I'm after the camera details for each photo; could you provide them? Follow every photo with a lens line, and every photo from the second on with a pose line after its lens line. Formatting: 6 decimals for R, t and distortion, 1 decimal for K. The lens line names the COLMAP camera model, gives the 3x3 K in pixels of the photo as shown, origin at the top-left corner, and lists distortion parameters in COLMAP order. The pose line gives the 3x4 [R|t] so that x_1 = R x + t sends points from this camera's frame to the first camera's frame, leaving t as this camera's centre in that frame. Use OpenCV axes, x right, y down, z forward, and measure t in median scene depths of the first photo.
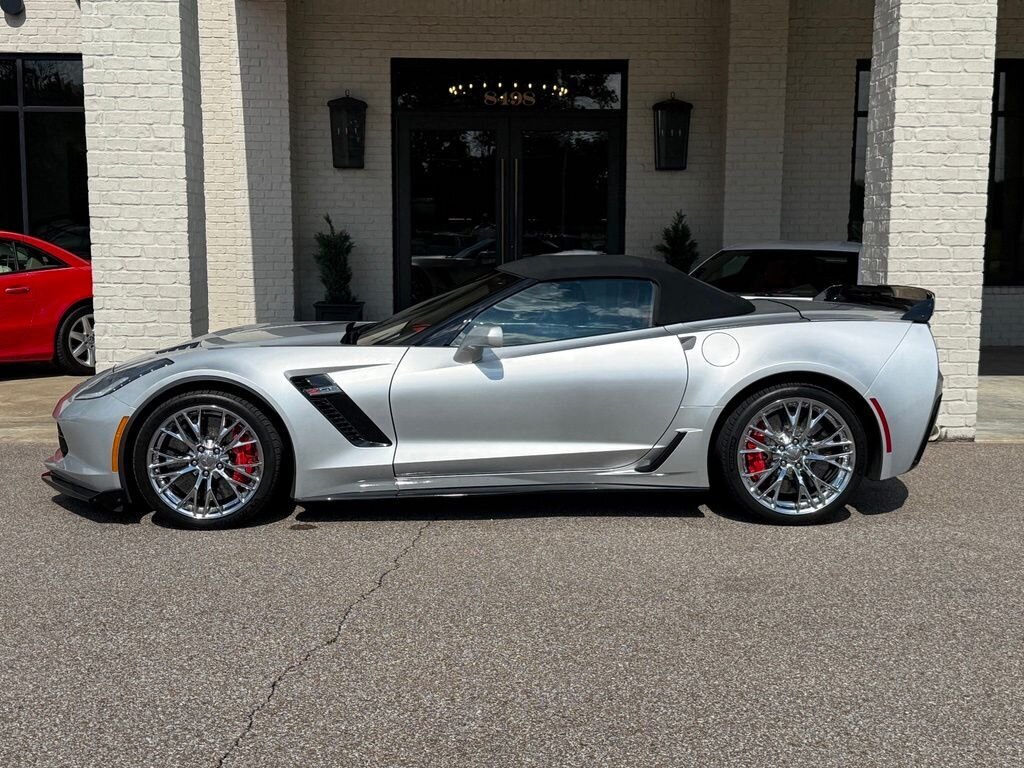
lens RADIAL K [[1331.9, 0, 522.1], [0, 1331.9, 382.0], [0, 0, 1]] dist [0.189569, -0.388570]
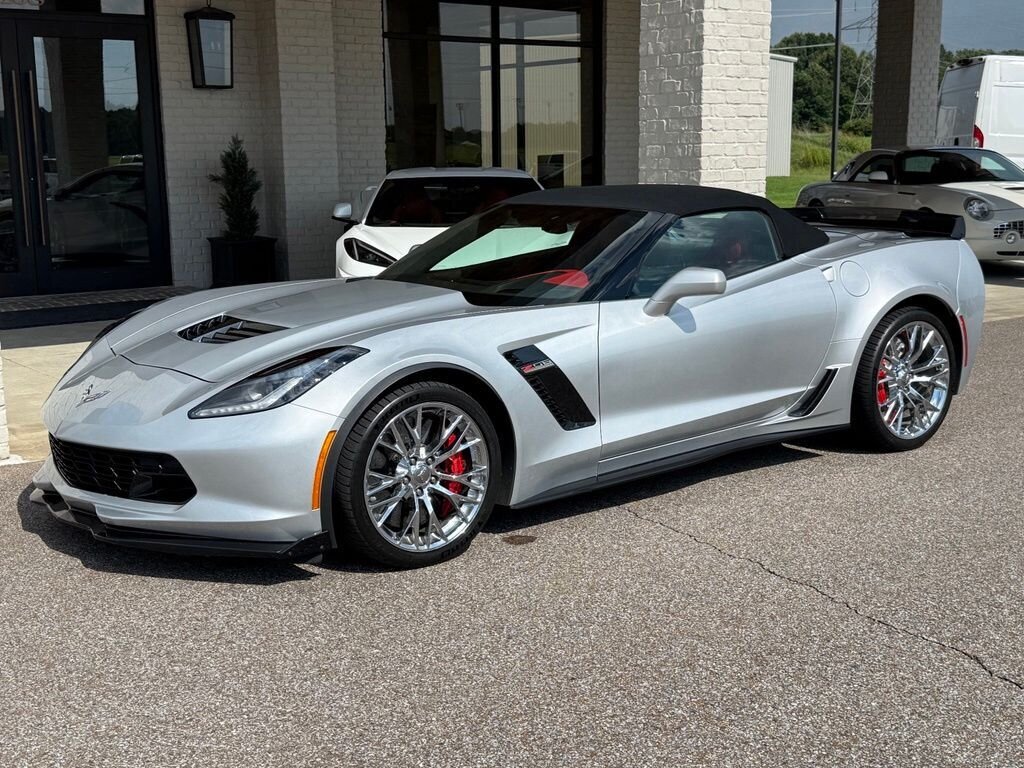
lens RADIAL K [[1331.9, 0, 522.1], [0, 1331.9, 382.0], [0, 0, 1]] dist [0.189569, -0.388570]
pose [[0.811263, -0.114238, 0.573413, -0.416674], [0.082971, 0.993295, 0.080501, -0.033241], [-0.578765, -0.017731, 0.815302, 0.243554]]
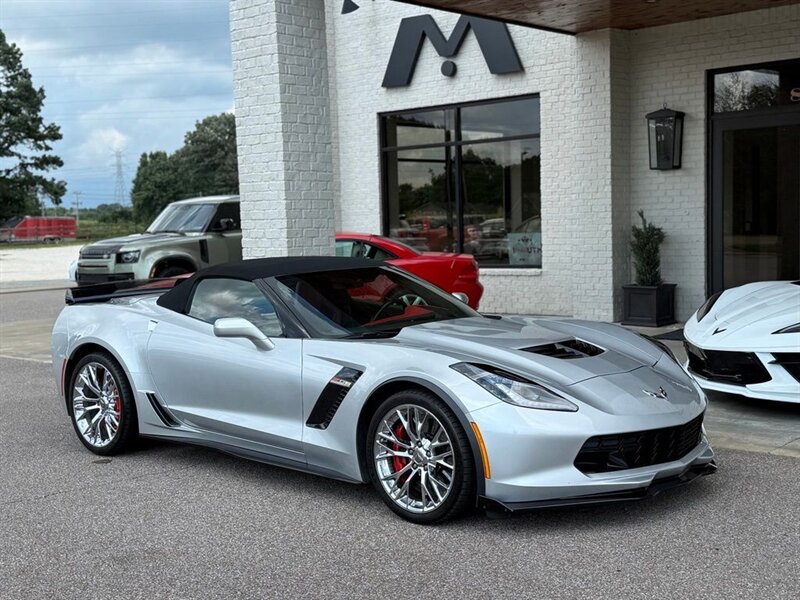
lens RADIAL K [[1066.1, 0, 416.2], [0, 1066.1, 302.3], [0, 0, 1]] dist [0.167684, -0.338234]
pose [[0.734797, 0.026046, -0.677787, 0.554693], [-0.046148, 0.998867, -0.011645, -0.037448], [0.676715, 0.039835, 0.735166, 0.277047]]
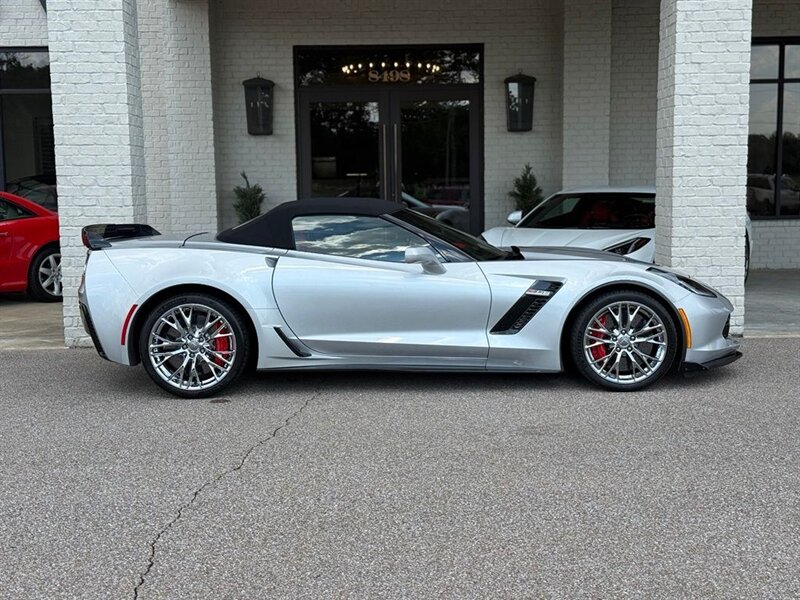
lens RADIAL K [[1151.6, 0, 411.3], [0, 1151.6, 301.7], [0, 0, 1]] dist [0.176985, -0.313558]
pose [[0.999809, -0.017266, -0.009188, 0.028256], [0.017154, 0.999779, -0.012182, 0.017731], [0.009396, 0.012022, 0.999884, -0.111743]]
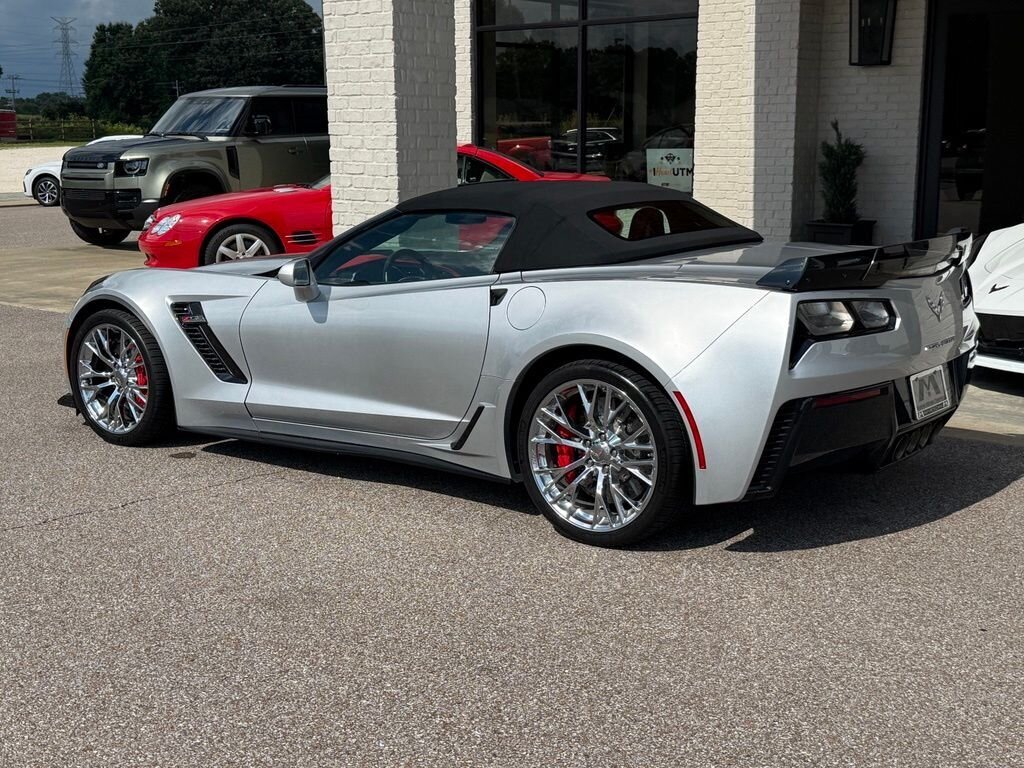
lens RADIAL K [[1351.7, 0, 530.0], [0, 1351.7, 385.0], [0, 0, 1]] dist [0.183587, -0.388028]
pose [[0.770183, 0.110613, -0.628158, 0.452426], [-0.065175, 0.993341, 0.095008, -0.038100], [0.634485, -0.032234, 0.772263, 0.265782]]
